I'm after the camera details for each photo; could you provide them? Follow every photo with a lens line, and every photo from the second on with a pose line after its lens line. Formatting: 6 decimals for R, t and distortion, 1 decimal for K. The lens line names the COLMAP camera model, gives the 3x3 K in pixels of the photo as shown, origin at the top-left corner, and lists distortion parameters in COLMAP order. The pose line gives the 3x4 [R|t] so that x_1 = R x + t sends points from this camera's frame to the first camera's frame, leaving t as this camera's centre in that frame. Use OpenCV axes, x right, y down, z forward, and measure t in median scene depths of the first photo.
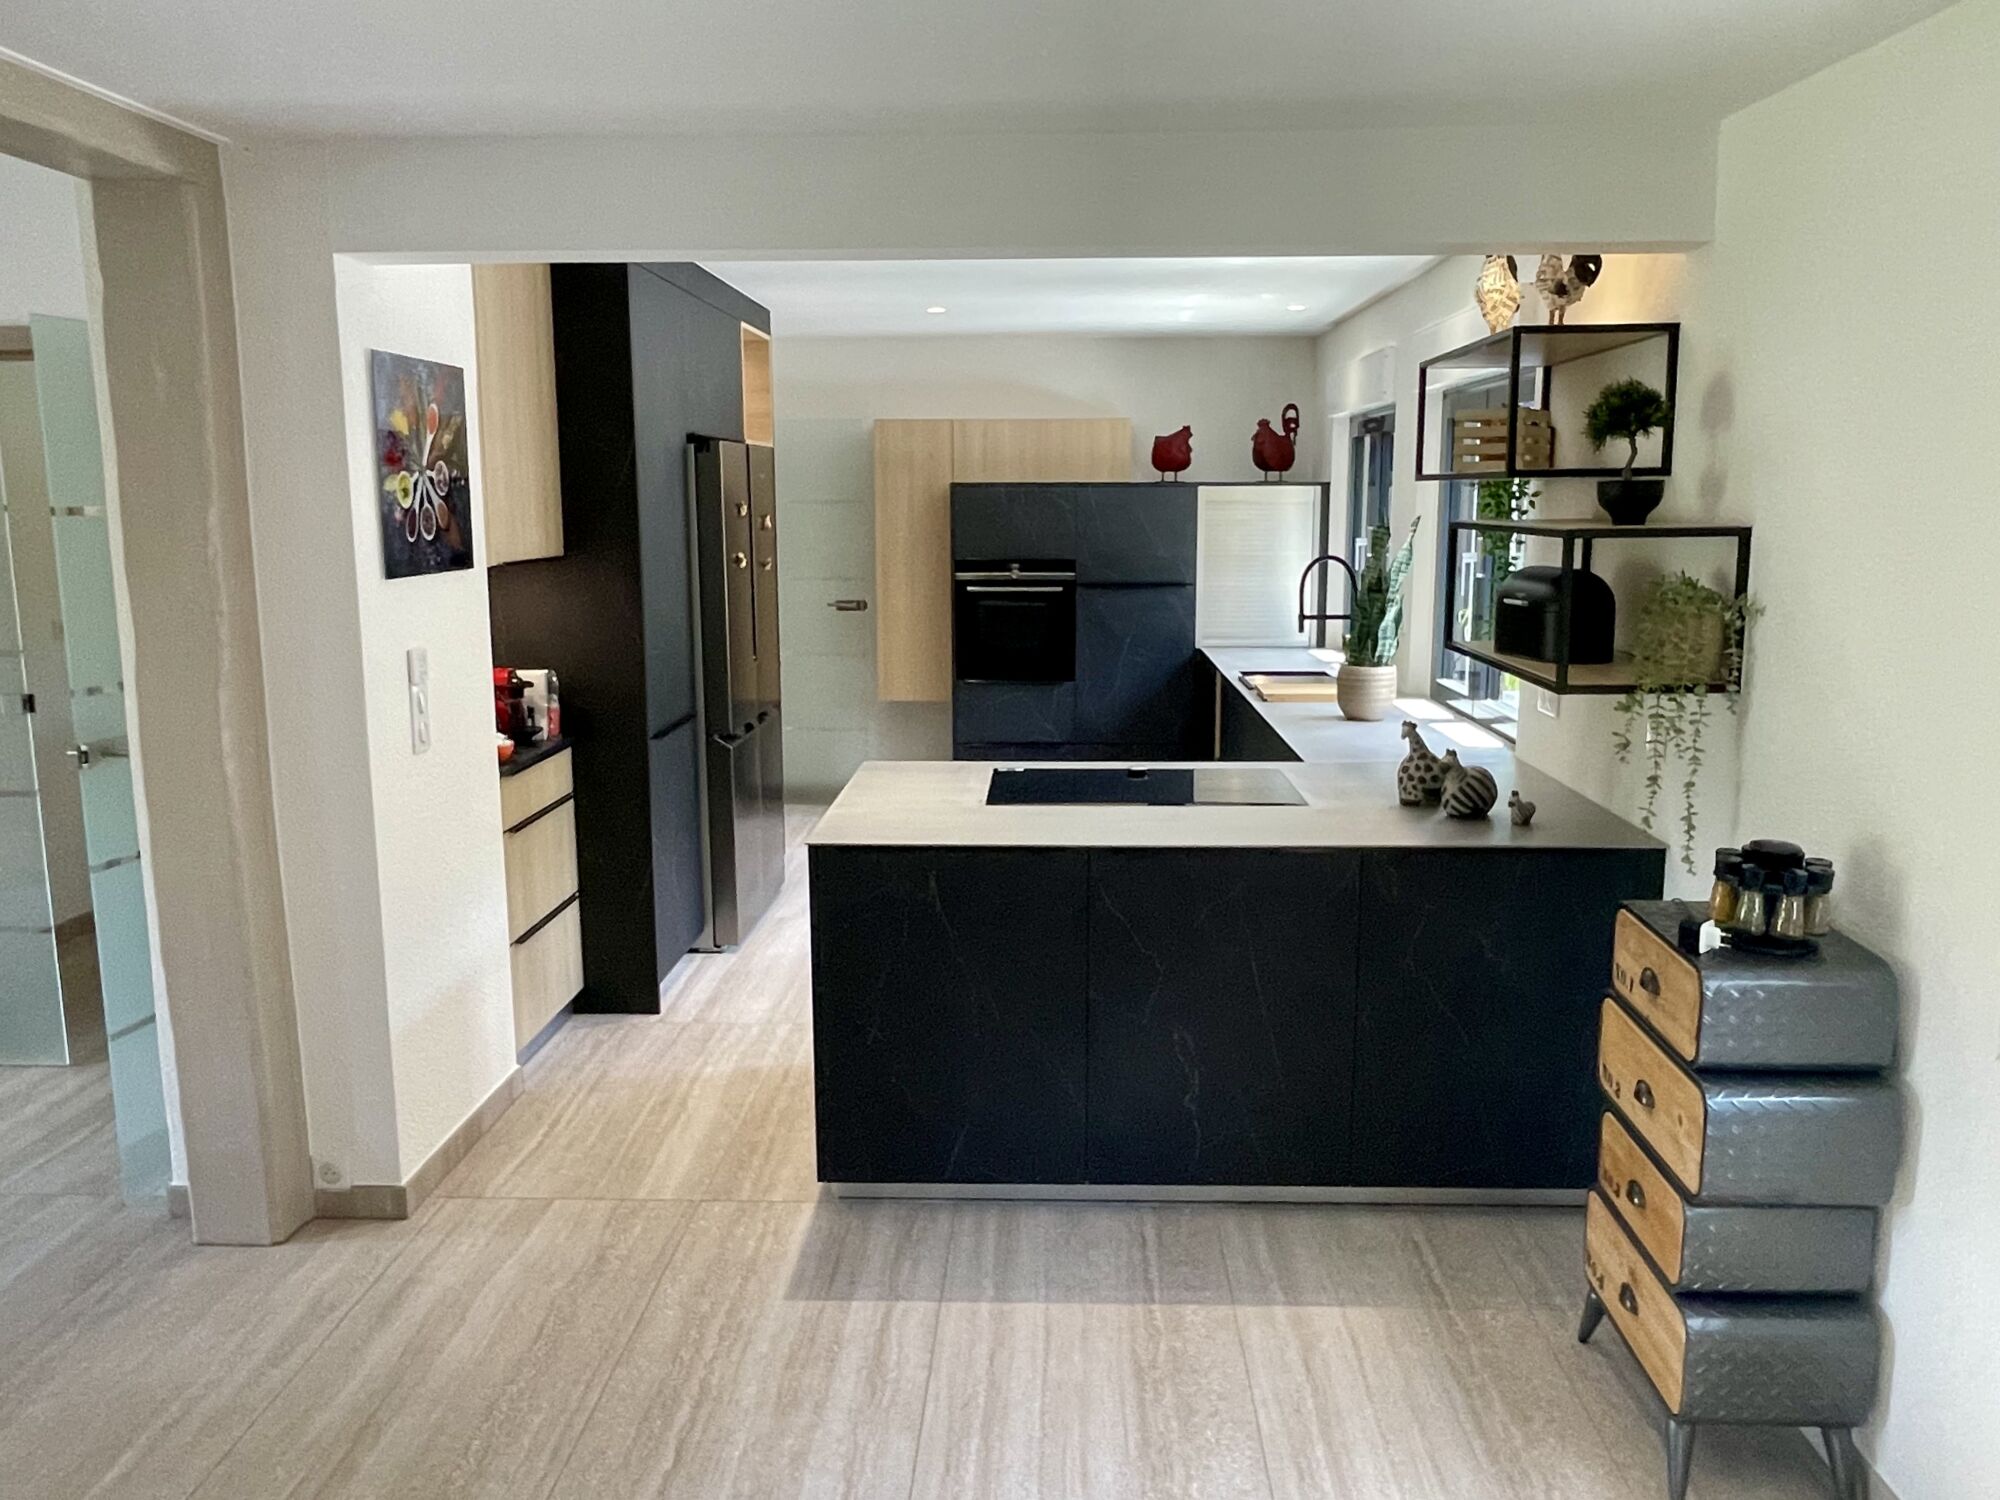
lens RADIAL K [[1494.2, 0, 1016.4], [0, 1494.2, 746.7], [0, 0, 1]] dist [-0.012484, 0.012610]
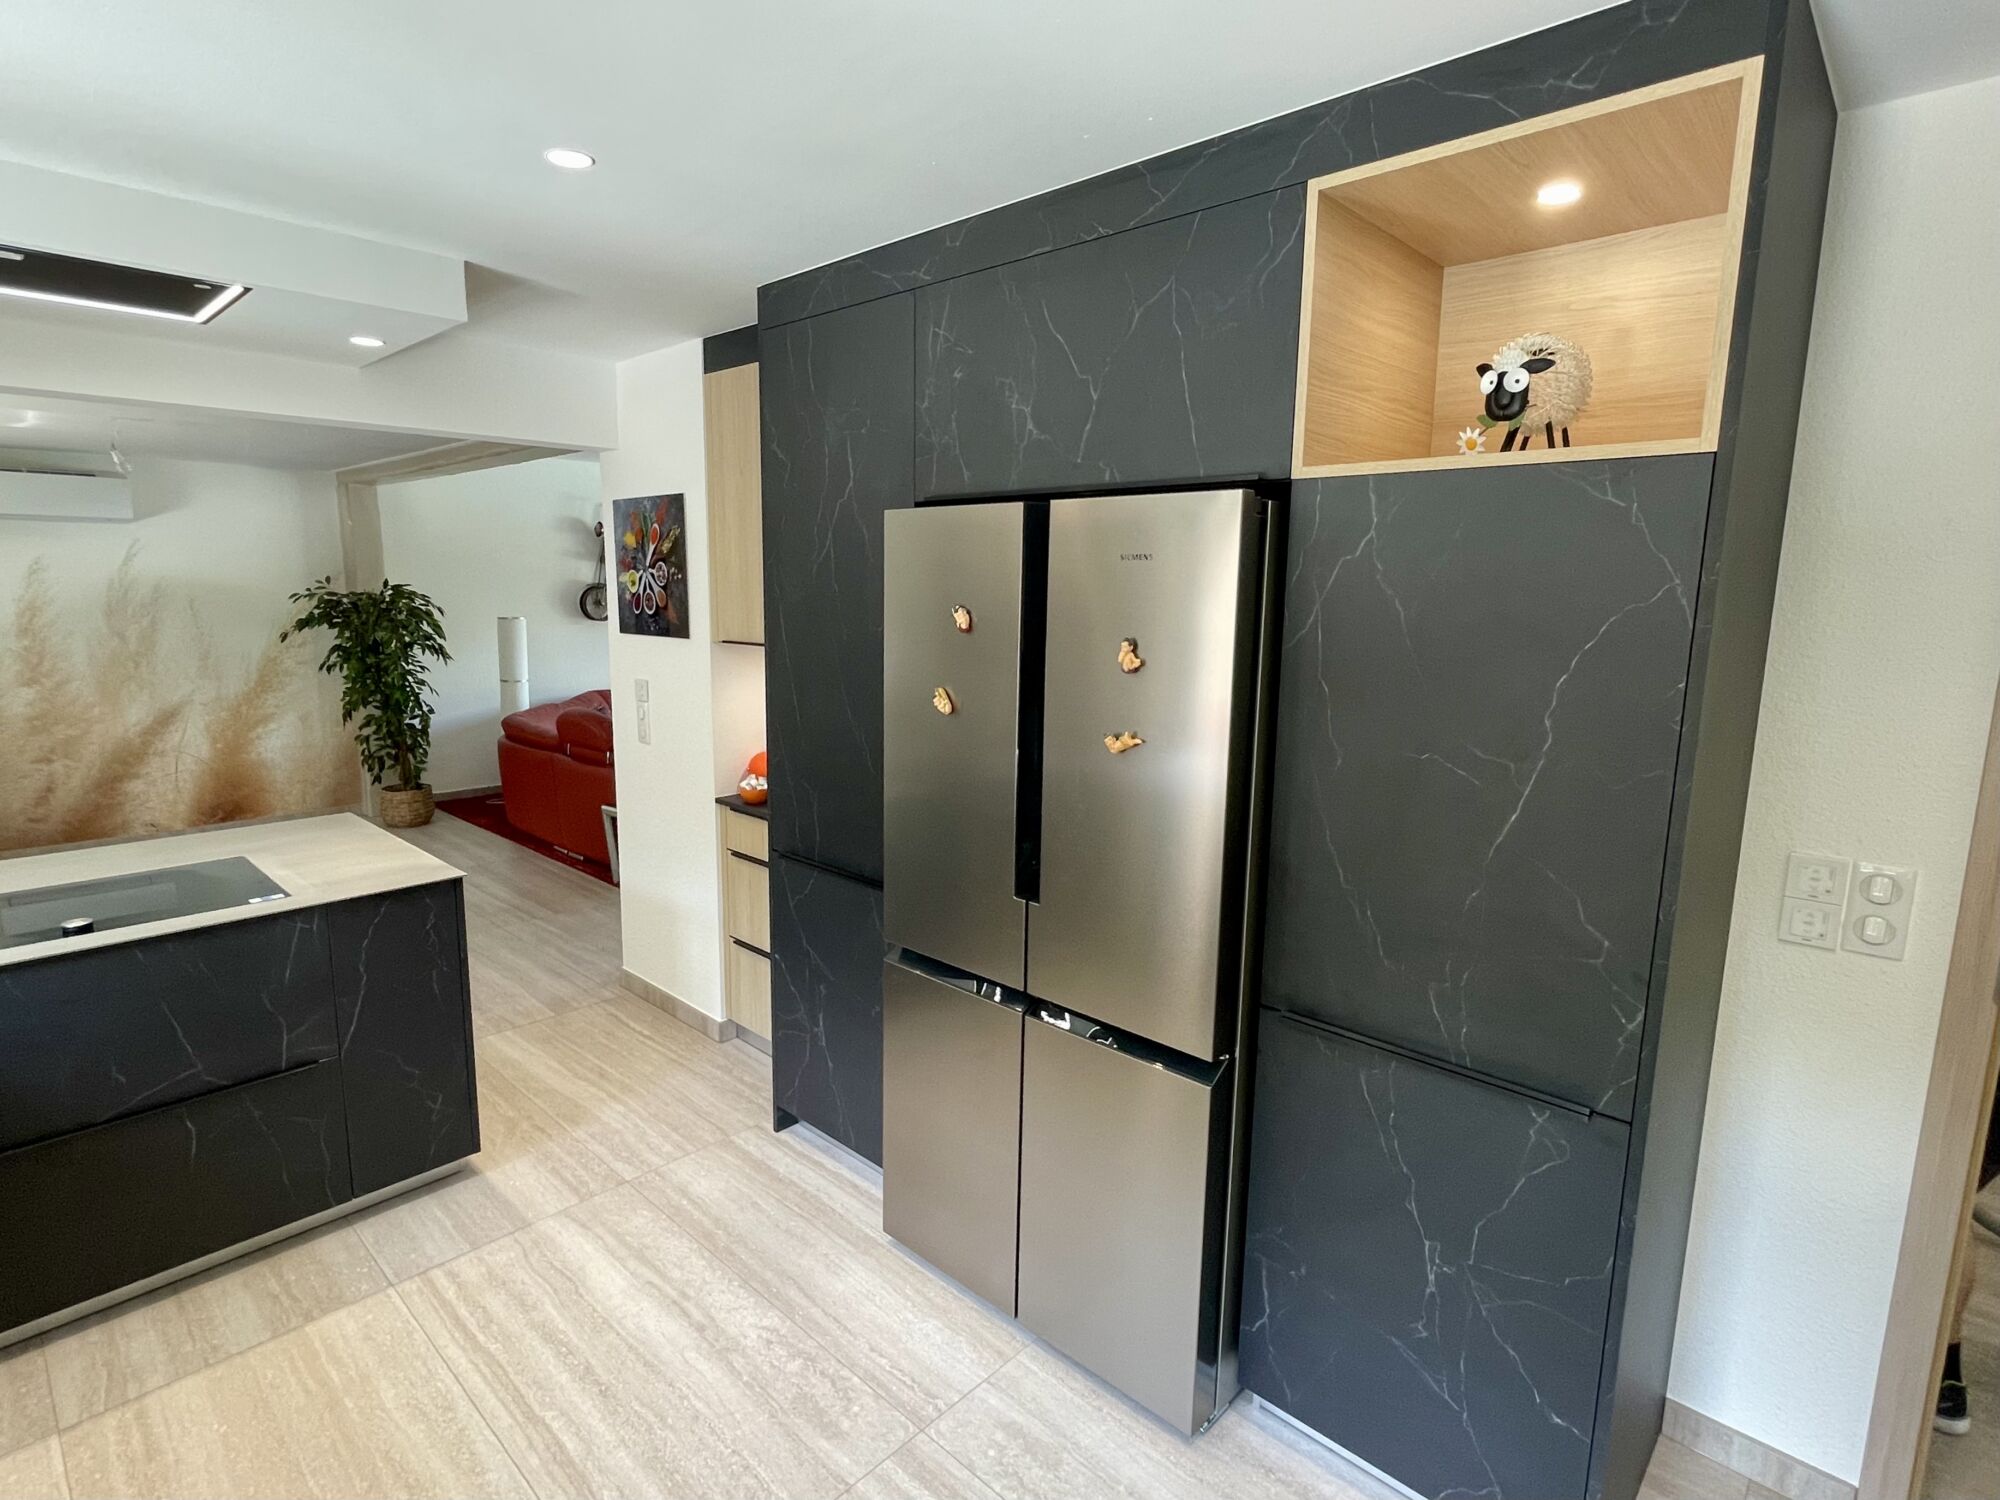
lens RADIAL K [[1019.6, 0, 959.8], [0, 1019.6, 740.0], [0, 0, 1]] dist [0.001534, -0.000504]
pose [[-0.674252, 0.110542, -0.730181, 0.150099], [-0.130977, 0.955160, 0.265546, -0.288662], [0.726793, 0.274682, -0.629540, 1.659981]]
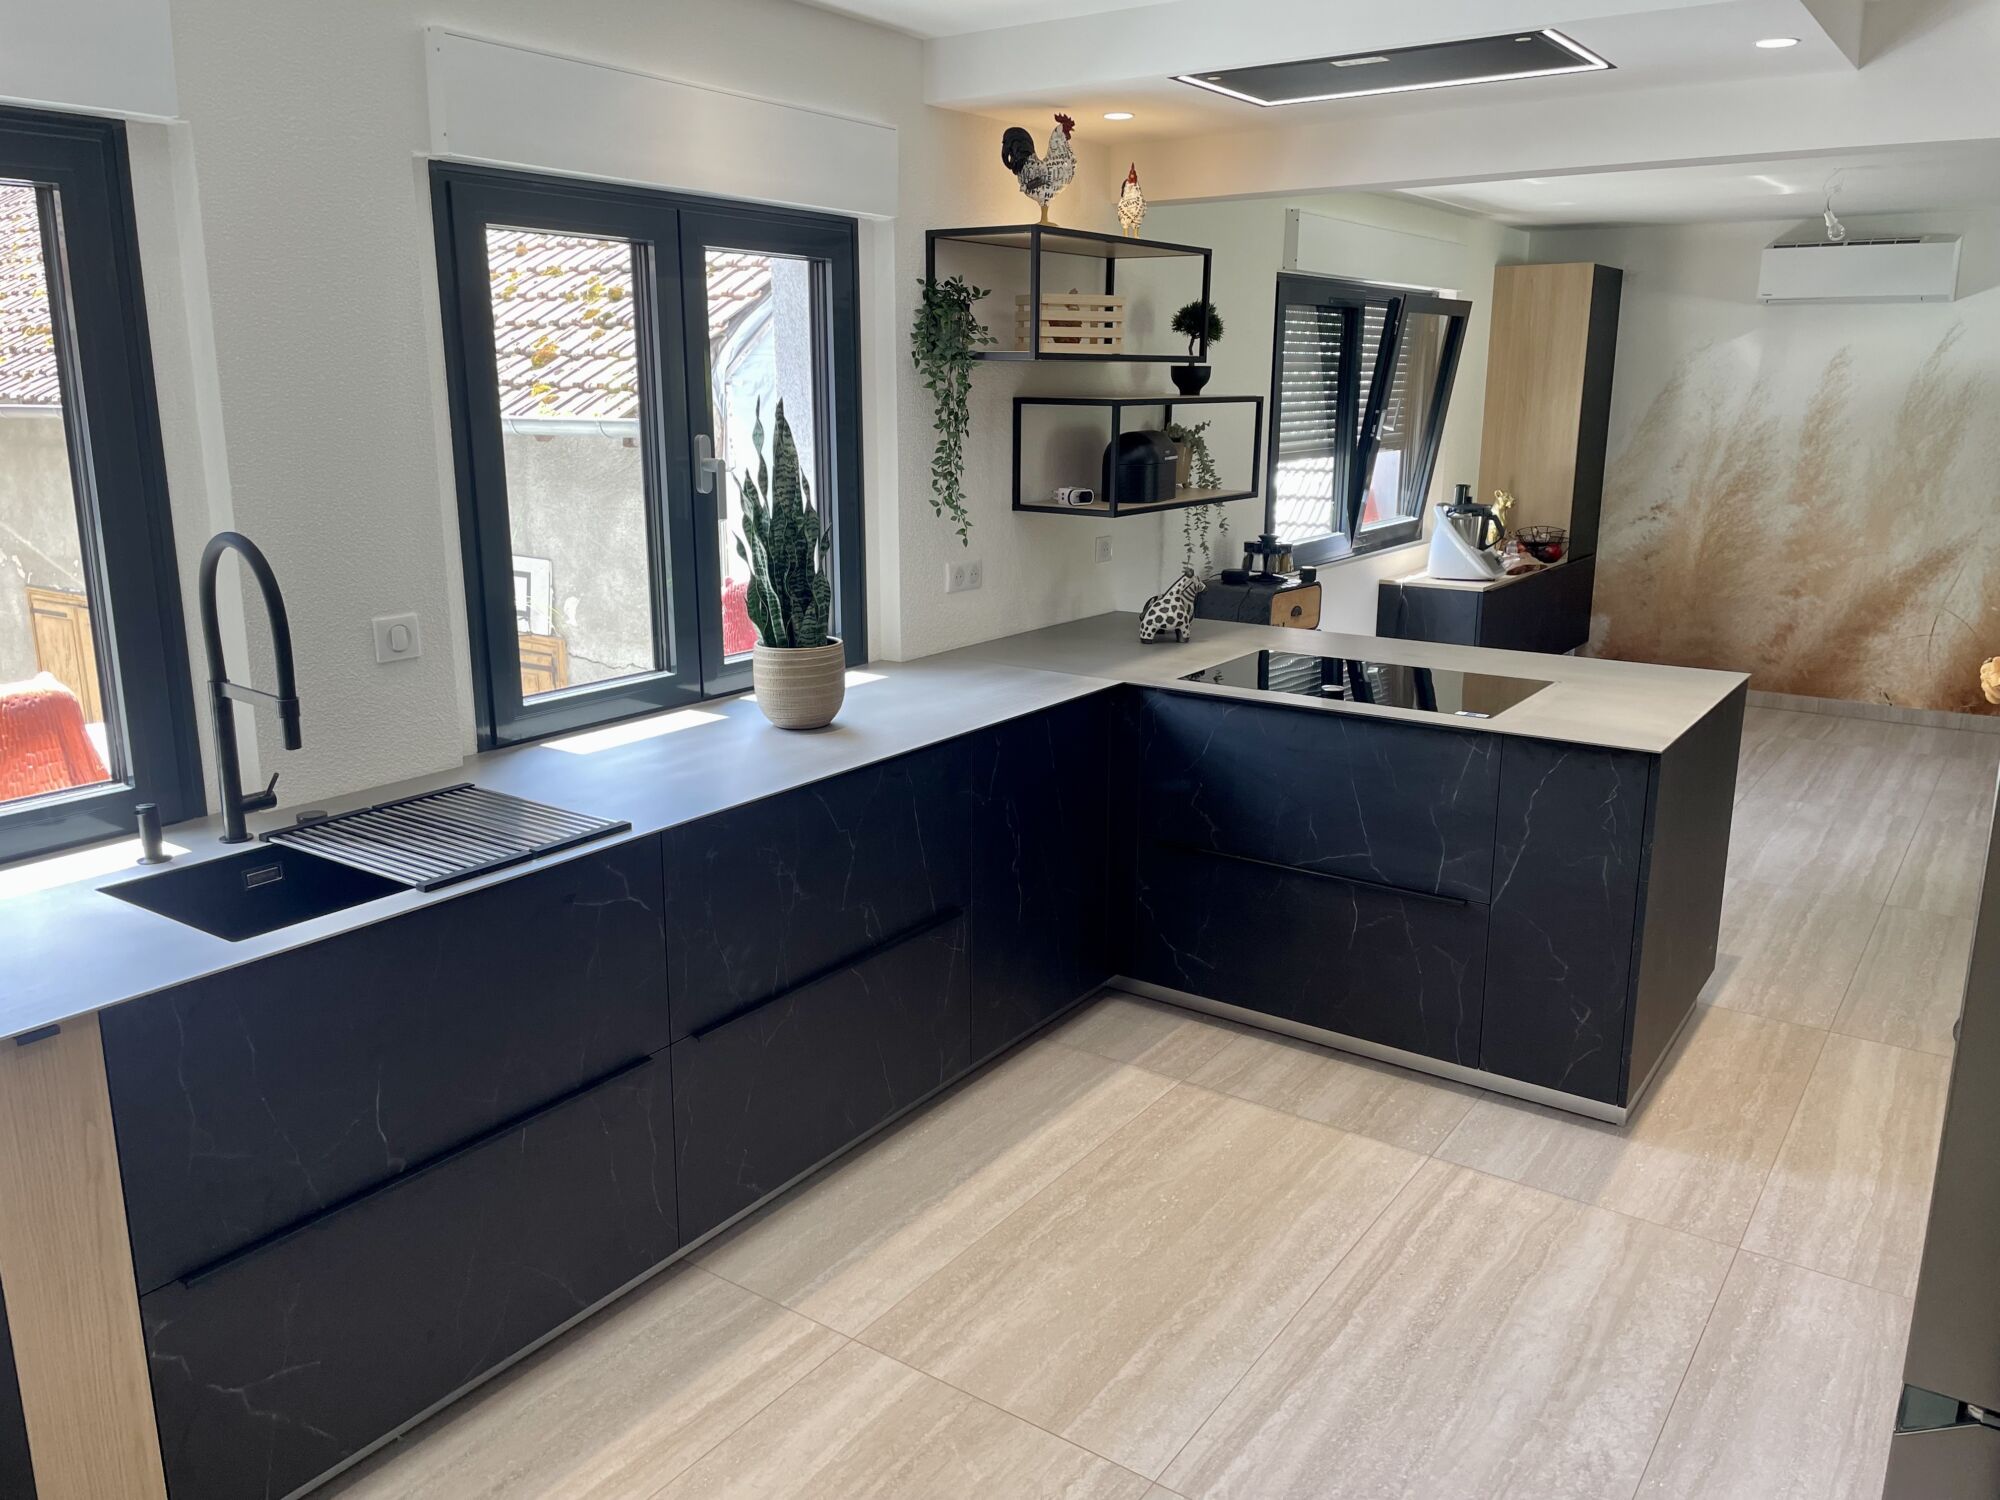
lens RADIAL K [[1507.9, 0, 1019.0], [0, 1507.9, 725.7], [0, 0, 1]] dist [0.091148, -0.112127]
pose [[-0.841707, -0.120360, 0.526349, -0.235492], [0.090010, 0.929918, 0.356582, -0.298831], [-0.532380, 0.347514, -0.771885, 1.786299]]
